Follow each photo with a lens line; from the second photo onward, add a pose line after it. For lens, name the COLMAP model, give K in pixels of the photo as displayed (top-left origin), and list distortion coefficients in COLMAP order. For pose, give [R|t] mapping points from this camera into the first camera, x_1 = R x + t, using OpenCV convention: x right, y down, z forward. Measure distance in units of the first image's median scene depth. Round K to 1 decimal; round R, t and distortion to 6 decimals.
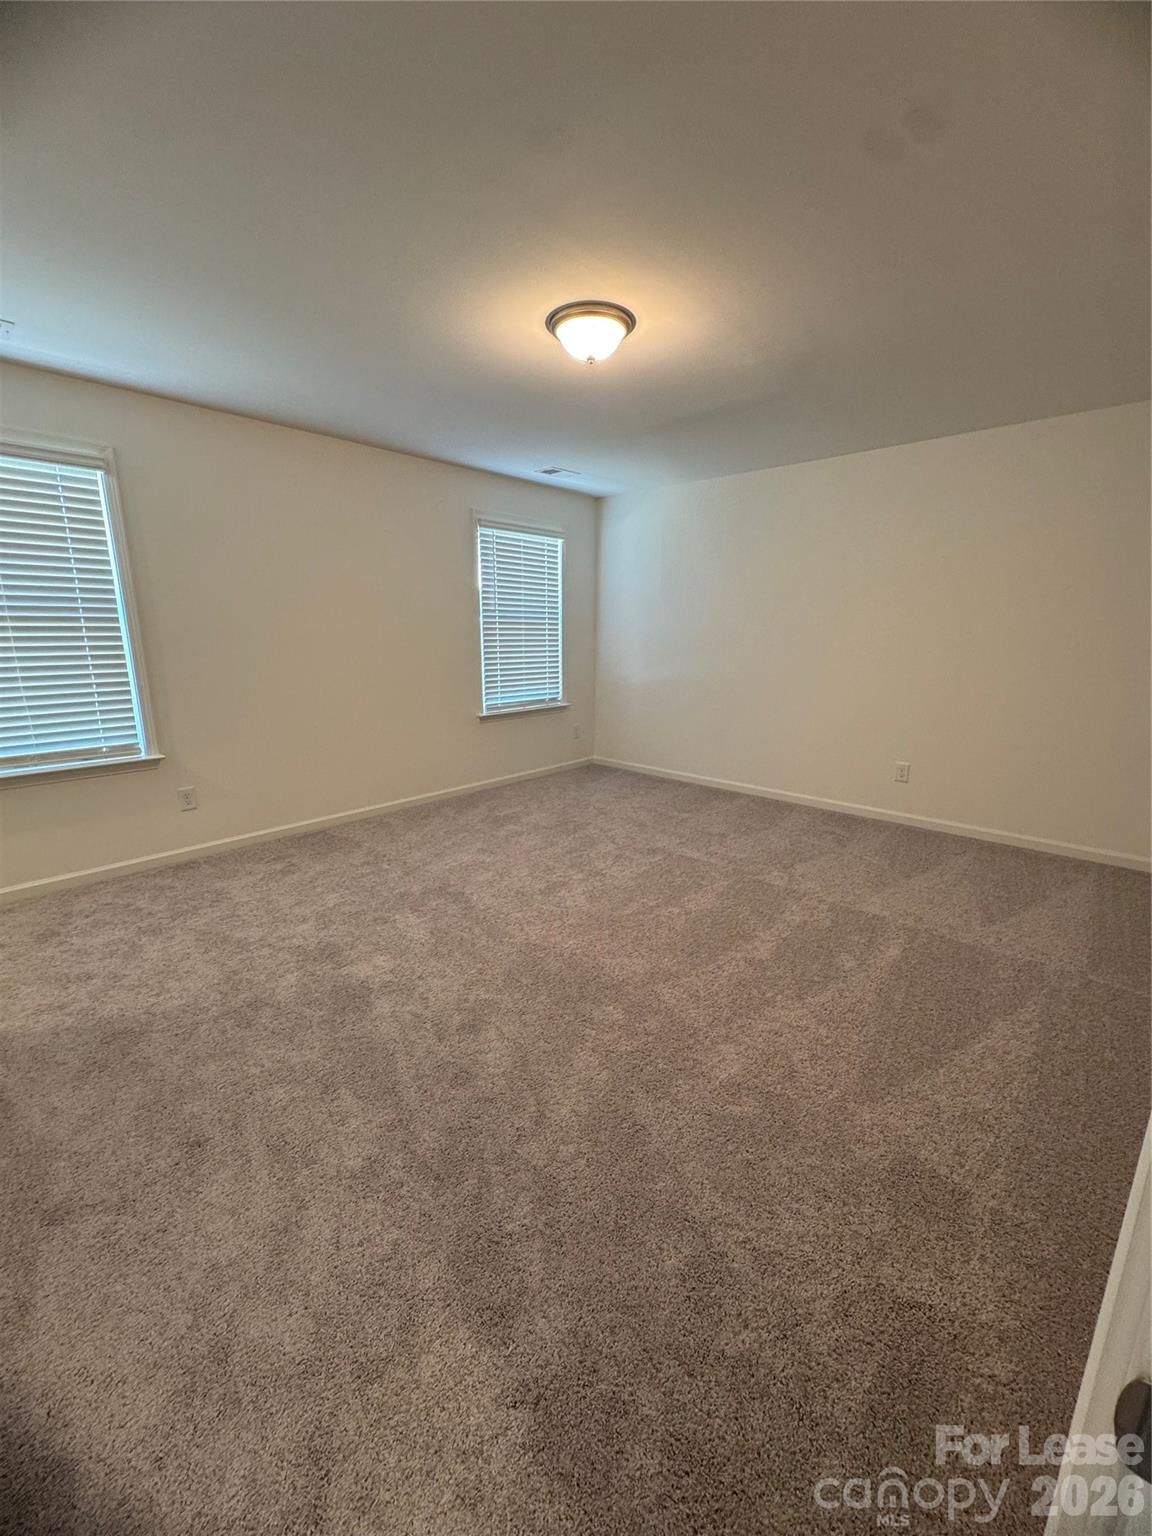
lens RADIAL K [[613.5, 0, 576.0], [0, 613.5, 768.0], [0, 0, 1]] dist [0.000017, -0.000001]
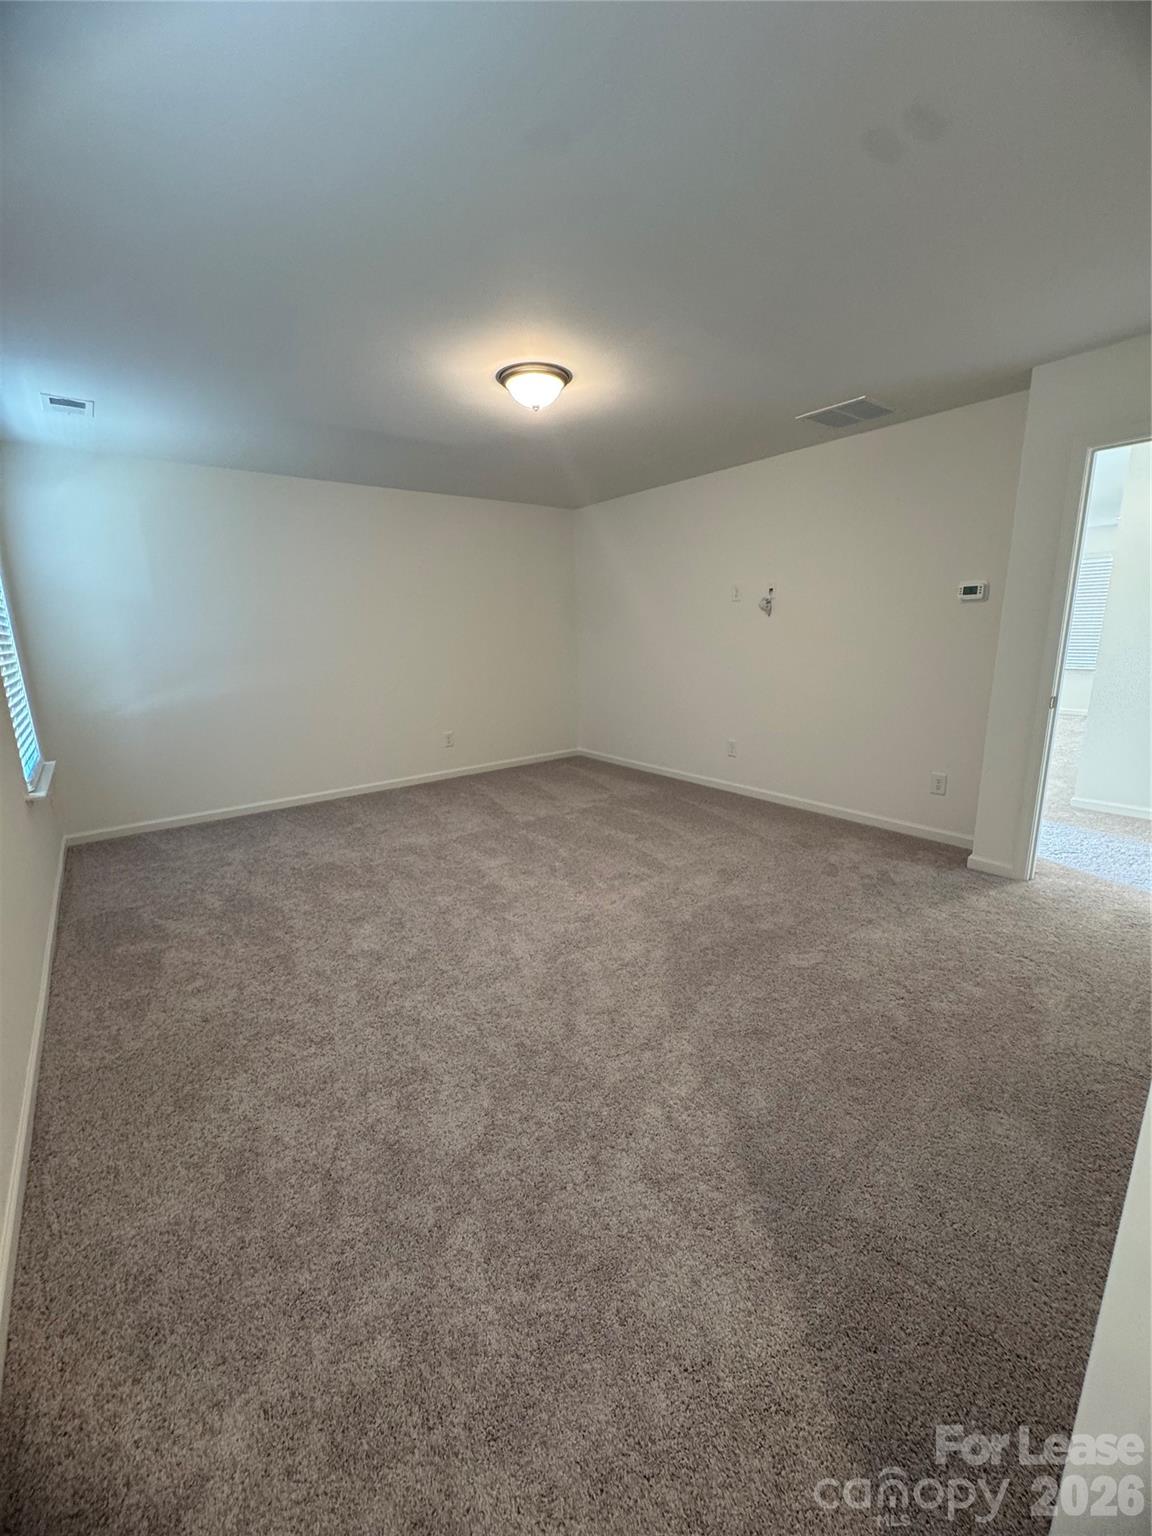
lens RADIAL K [[613.5, 0, 576.0], [0, 613.5, 768.0], [0, 0, 1]] dist [0.000017, -0.000001]
pose [[0.163636, -0.223570, 0.960854, -0.794108], [0.239773, 0.953790, 0.181092, -0.121800], [-0.956939, 0.200753, 0.209680, 0.511669]]
